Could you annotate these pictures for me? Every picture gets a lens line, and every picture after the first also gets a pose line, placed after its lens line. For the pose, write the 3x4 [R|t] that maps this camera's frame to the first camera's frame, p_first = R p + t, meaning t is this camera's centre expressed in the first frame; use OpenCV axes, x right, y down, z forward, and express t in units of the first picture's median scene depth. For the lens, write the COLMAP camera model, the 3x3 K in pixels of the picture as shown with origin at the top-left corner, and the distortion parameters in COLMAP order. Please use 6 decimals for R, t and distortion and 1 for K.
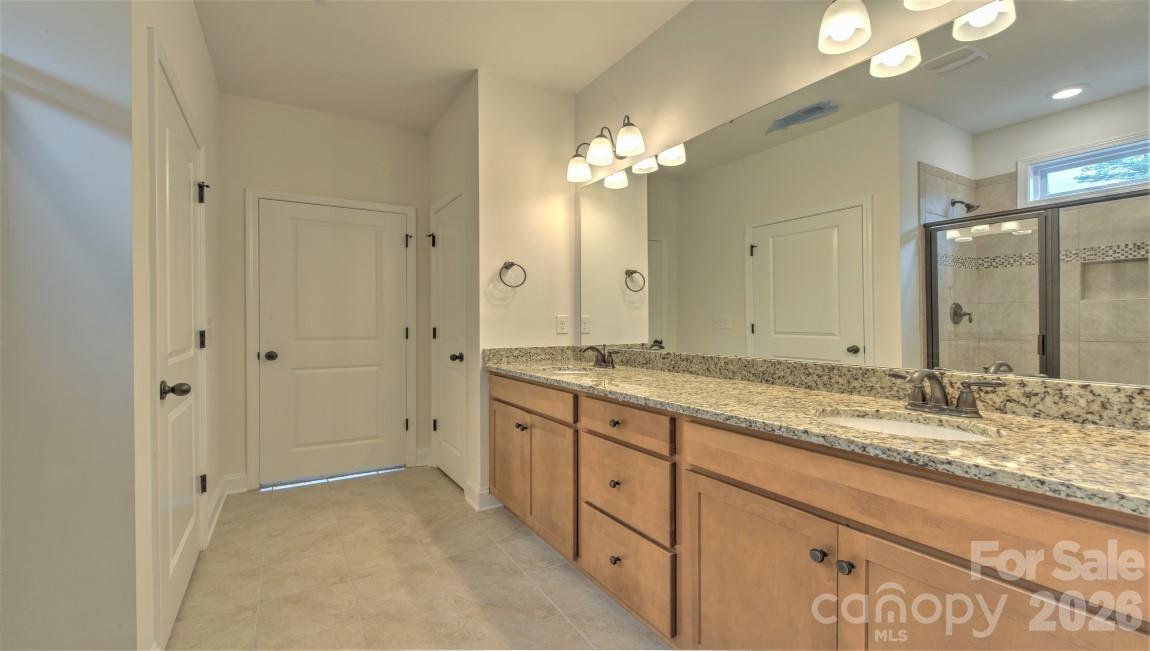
lens RADIAL K [[491.2, 0, 575.0], [0, 491.2, 325.5], [0, 0, 1]] dist [-0.000525, -0.000158]
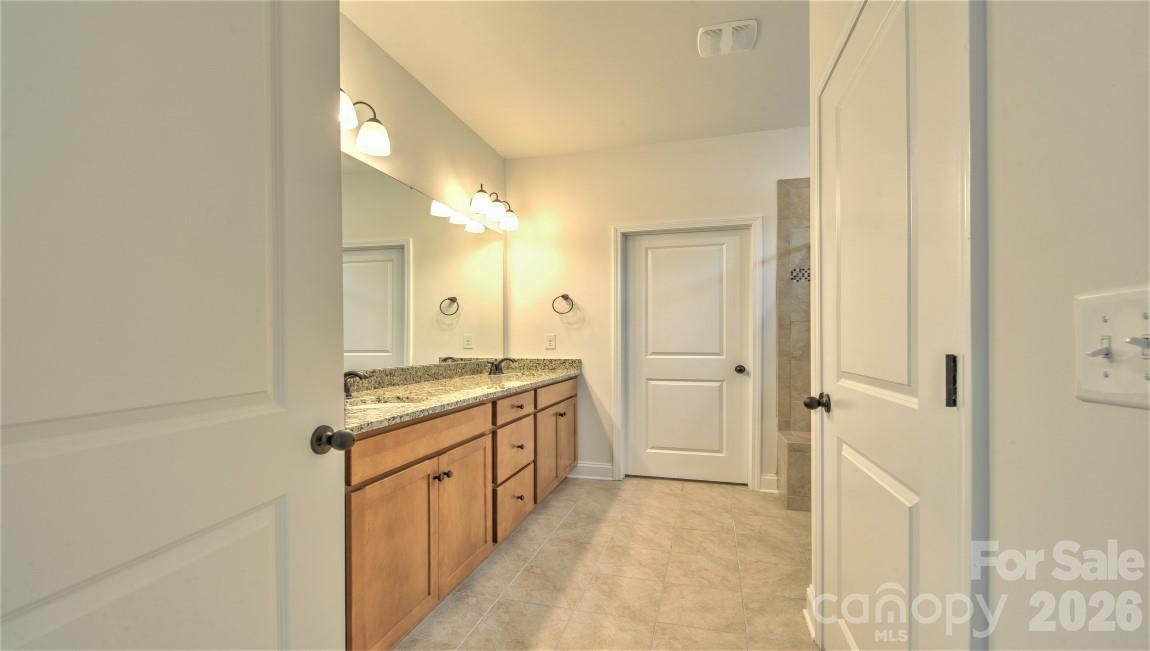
lens RADIAL K [[491.2, 0, 575.0], [0, 491.2, 325.5], [0, 0, 1]] dist [-0.000525, -0.000158]
pose [[-0.700493, 0.022112, 0.713317, -0.977953], [0.001218, 0.999555, -0.029789, -0.006950], [-0.713658, -0.019998, -0.700209, 1.694108]]
